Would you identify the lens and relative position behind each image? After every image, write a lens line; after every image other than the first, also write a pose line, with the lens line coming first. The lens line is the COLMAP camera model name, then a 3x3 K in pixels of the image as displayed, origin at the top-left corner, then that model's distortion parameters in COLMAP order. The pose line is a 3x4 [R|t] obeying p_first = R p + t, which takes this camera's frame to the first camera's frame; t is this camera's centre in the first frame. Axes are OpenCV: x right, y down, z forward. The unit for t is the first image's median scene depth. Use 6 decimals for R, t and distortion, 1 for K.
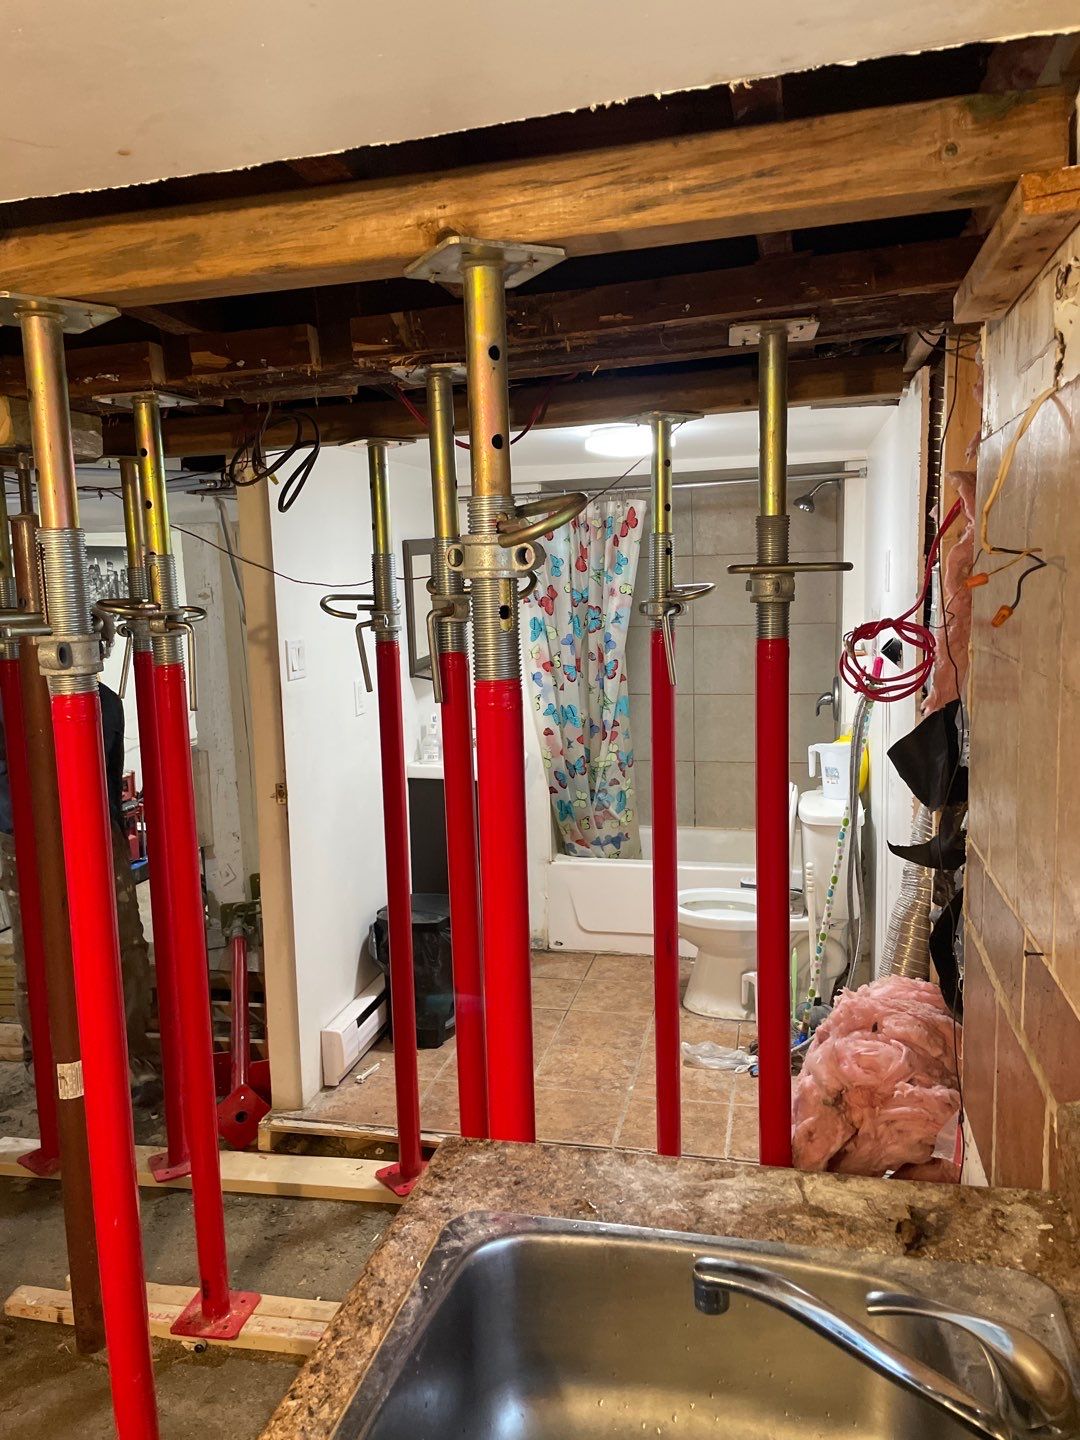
lens RADIAL K [[1084.5, 0, 540.9], [0, 1084.5, 721.8], [0, 0, 1]] dist [0.083313, -0.112081]
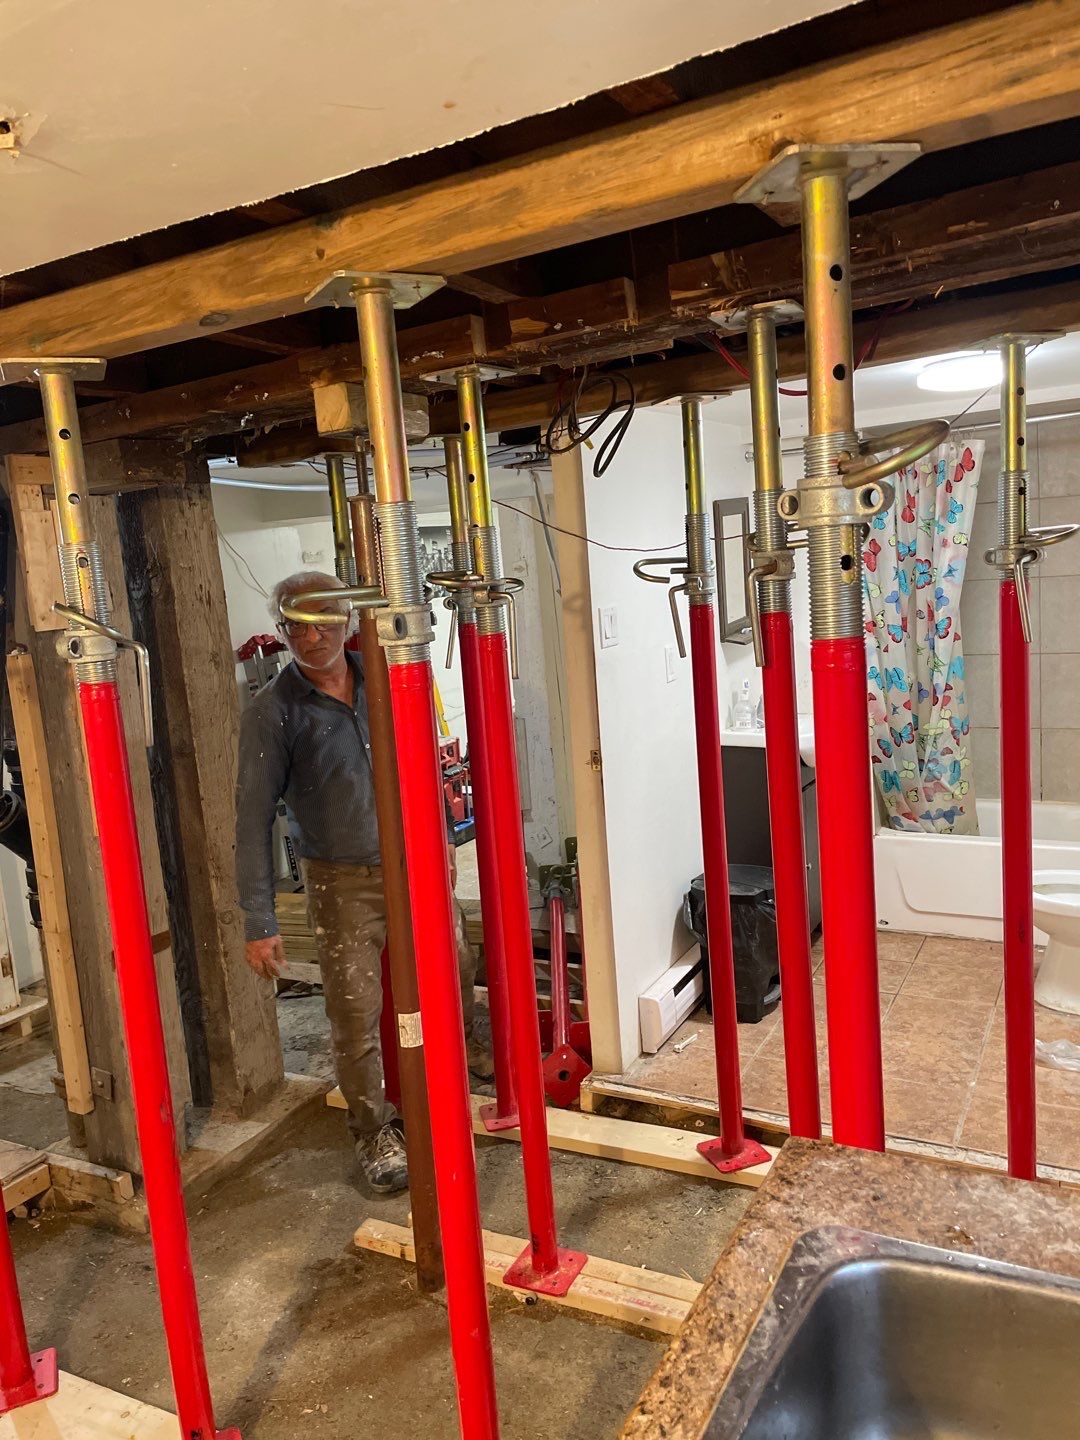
lens RADIAL K [[1084.5, 0, 540.9], [0, 1084.5, 721.8], [0, 0, 1]] dist [0.083313, -0.112081]
pose [[0.961529, -0.002823, -0.274687, -0.017465], [0.011090, 0.999531, 0.028548, 0.001320], [0.274478, -0.030496, 0.961110, 0.034372]]
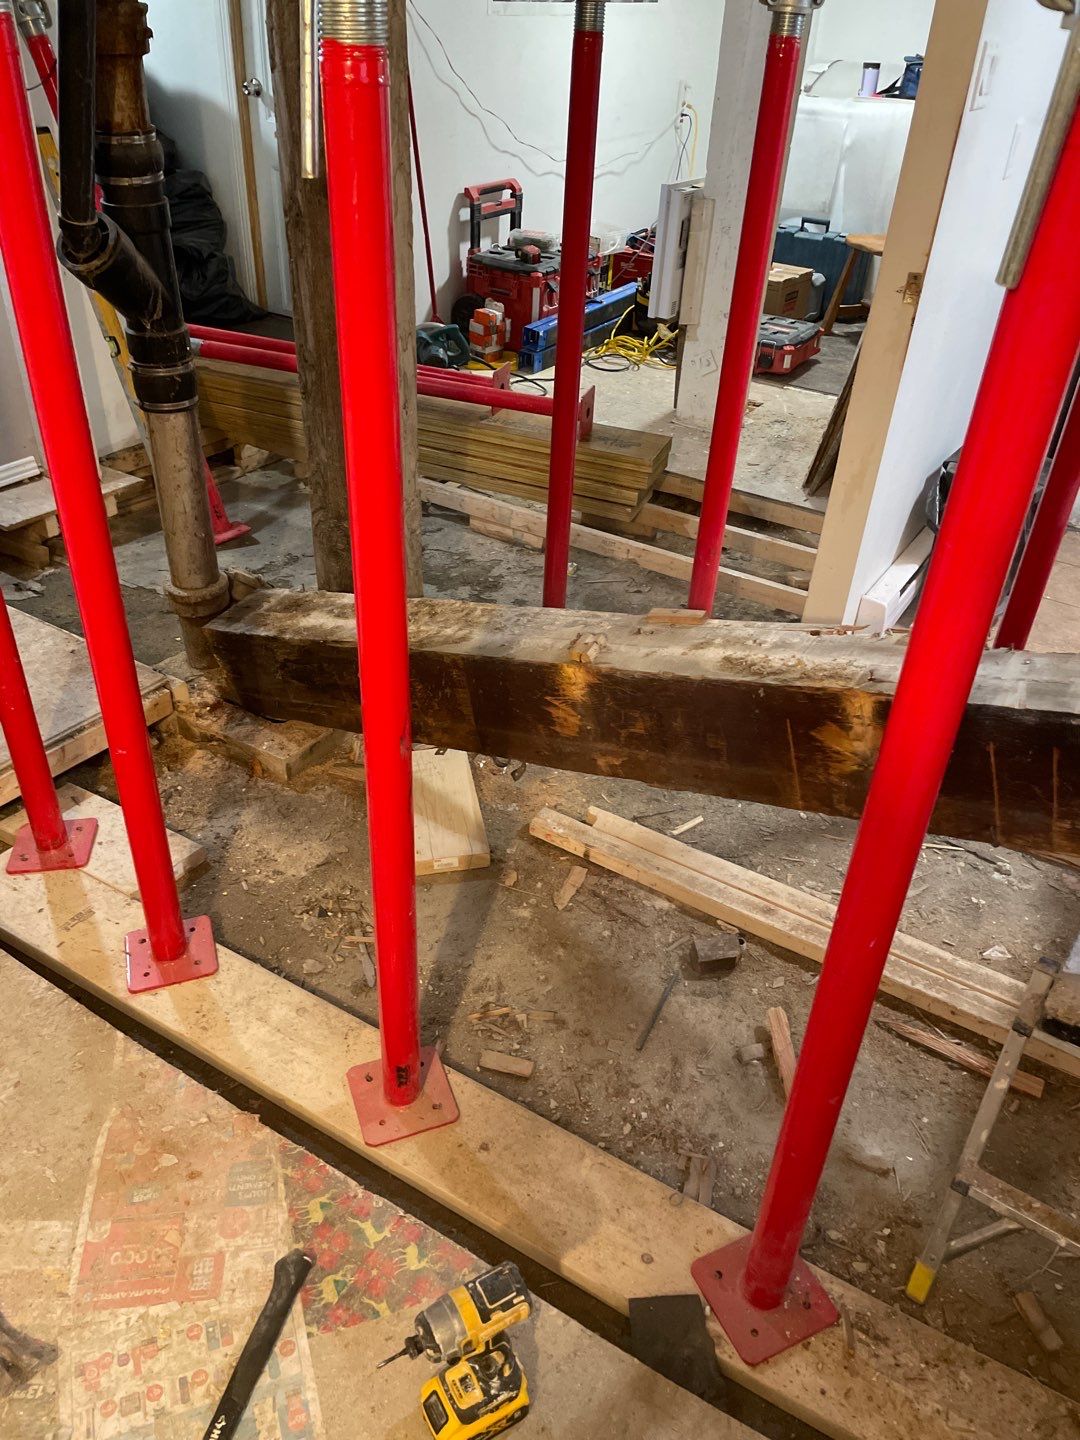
lens RADIAL K [[1084.5, 0, 540.9], [0, 1084.5, 721.8], [0, 0, 1]] dist [0.083313, -0.112081]
pose [[0.938274, 0.249353, -0.239718, -0.308868], [-0.116452, 0.880308, 0.459888, 0.019909], [0.325700, -0.403586, 0.855008, 0.263868]]
